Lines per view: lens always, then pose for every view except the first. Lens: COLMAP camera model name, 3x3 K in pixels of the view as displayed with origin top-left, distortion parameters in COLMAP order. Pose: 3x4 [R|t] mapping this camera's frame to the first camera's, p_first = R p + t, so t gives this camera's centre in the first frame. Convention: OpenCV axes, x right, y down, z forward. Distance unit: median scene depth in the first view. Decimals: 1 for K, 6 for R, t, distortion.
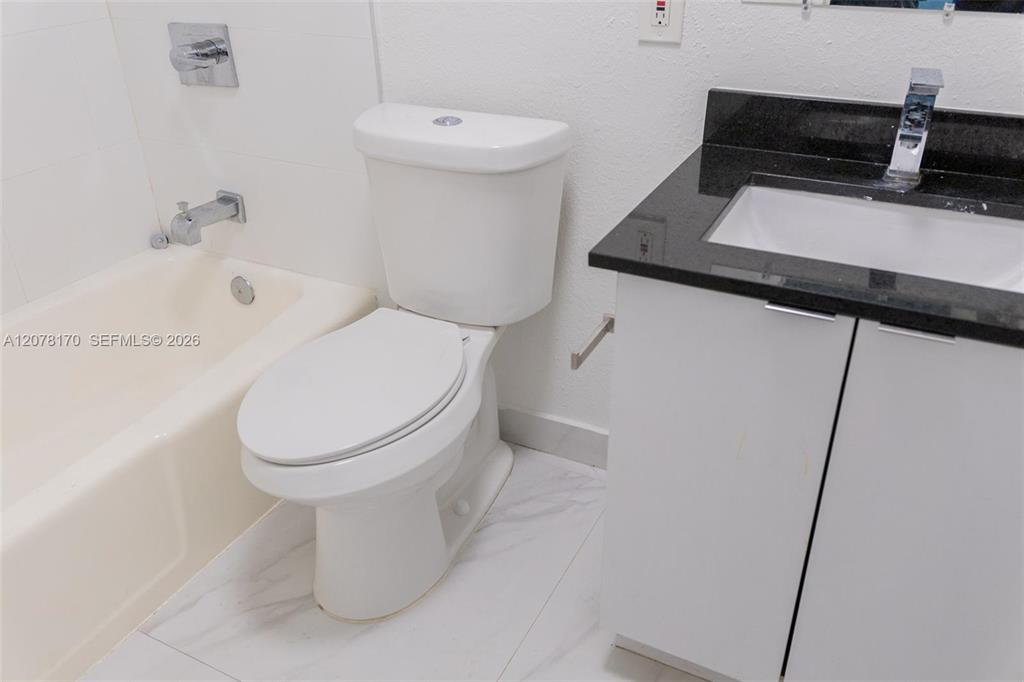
lens RADIAL K [[842.0, 0, 494.7], [0, 842.0, 343.9], [0, 0, 1]] dist [-0.000144, 0.003751]
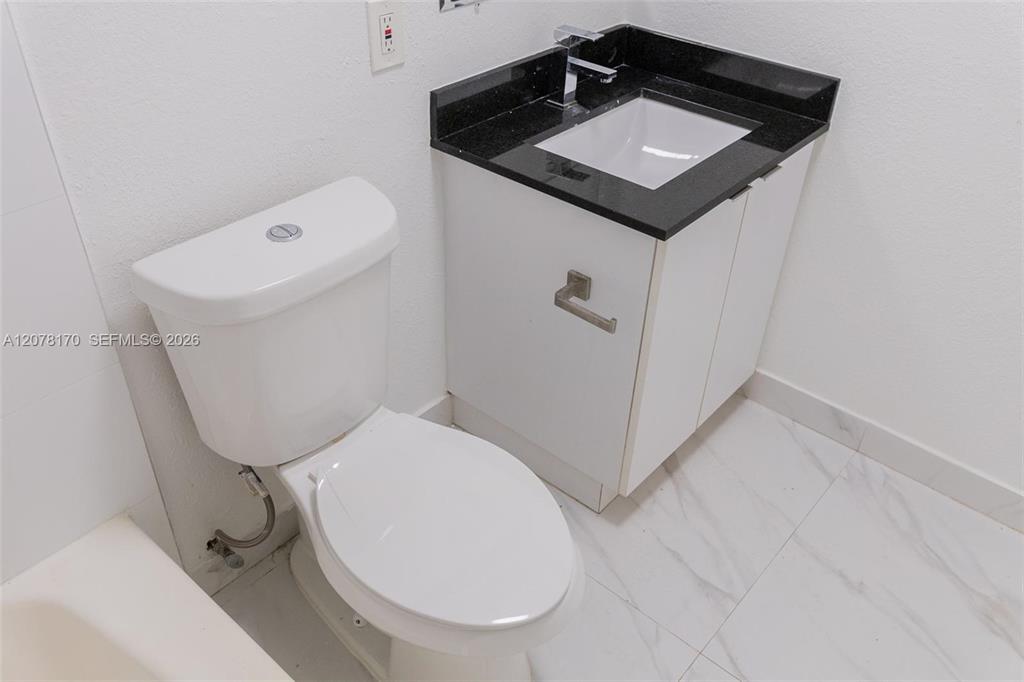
lens RADIAL K [[842.0, 0, 494.7], [0, 842.0, 343.9], [0, 0, 1]] dist [-0.000144, 0.003751]
pose [[0.222699, -0.557710, 0.799603, -0.809876], [0.449184, 0.786651, 0.423573, -0.480631], [-0.865239, 0.264840, 0.425701, 0.547219]]
